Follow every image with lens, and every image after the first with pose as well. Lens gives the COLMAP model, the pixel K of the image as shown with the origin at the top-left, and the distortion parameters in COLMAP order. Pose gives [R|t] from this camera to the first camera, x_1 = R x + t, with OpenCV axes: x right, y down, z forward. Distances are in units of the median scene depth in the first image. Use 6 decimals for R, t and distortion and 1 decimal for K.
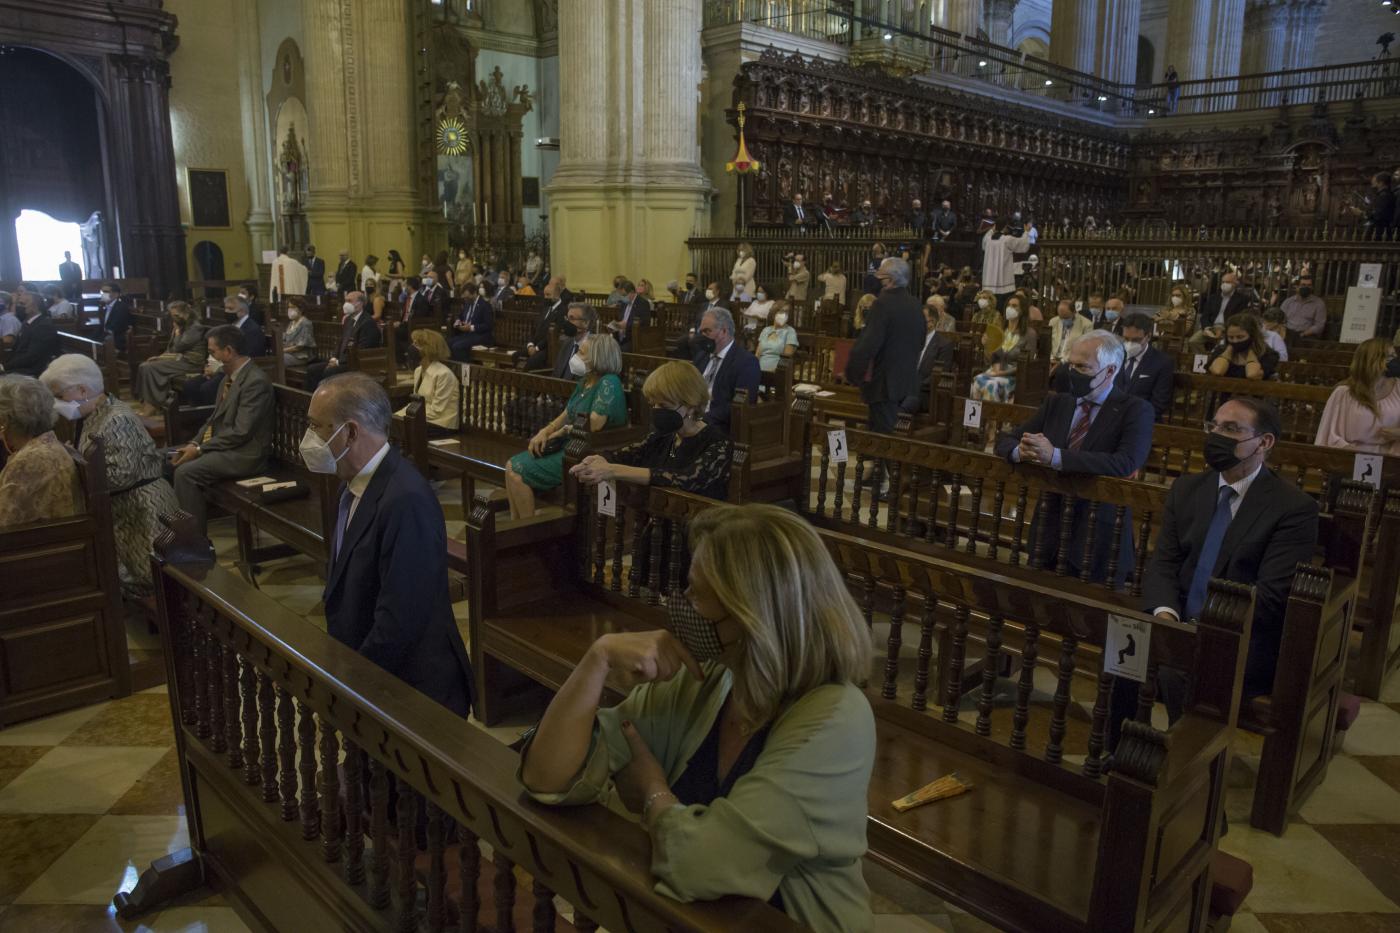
lens RADIAL K [[984.1, 0, 707.6], [0, 984.1, 446.6], [0, 0, 1]] dist [-0.101198, 0.093281]
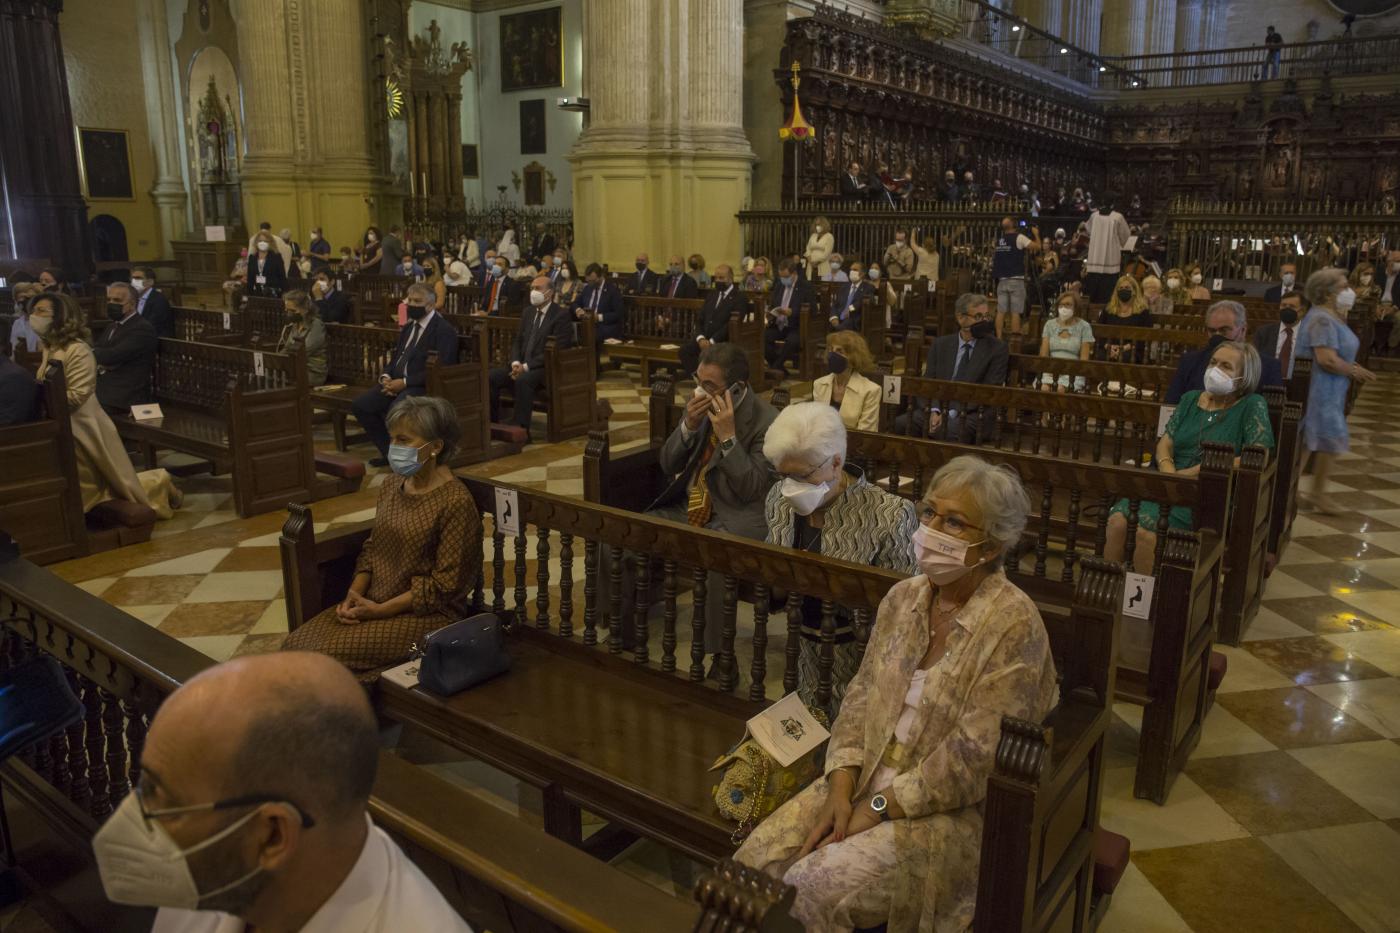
lens RADIAL K [[997.4, 0, 741.0], [0, 997.4, 446.4], [0, 0, 1]] dist [-0.095172, 0.083014]
pose [[0.986465, -0.036924, 0.159763, -0.128747], [0.033159, 0.999107, 0.026167, -0.013873], [-0.160587, -0.020515, 0.986808, 0.064344]]
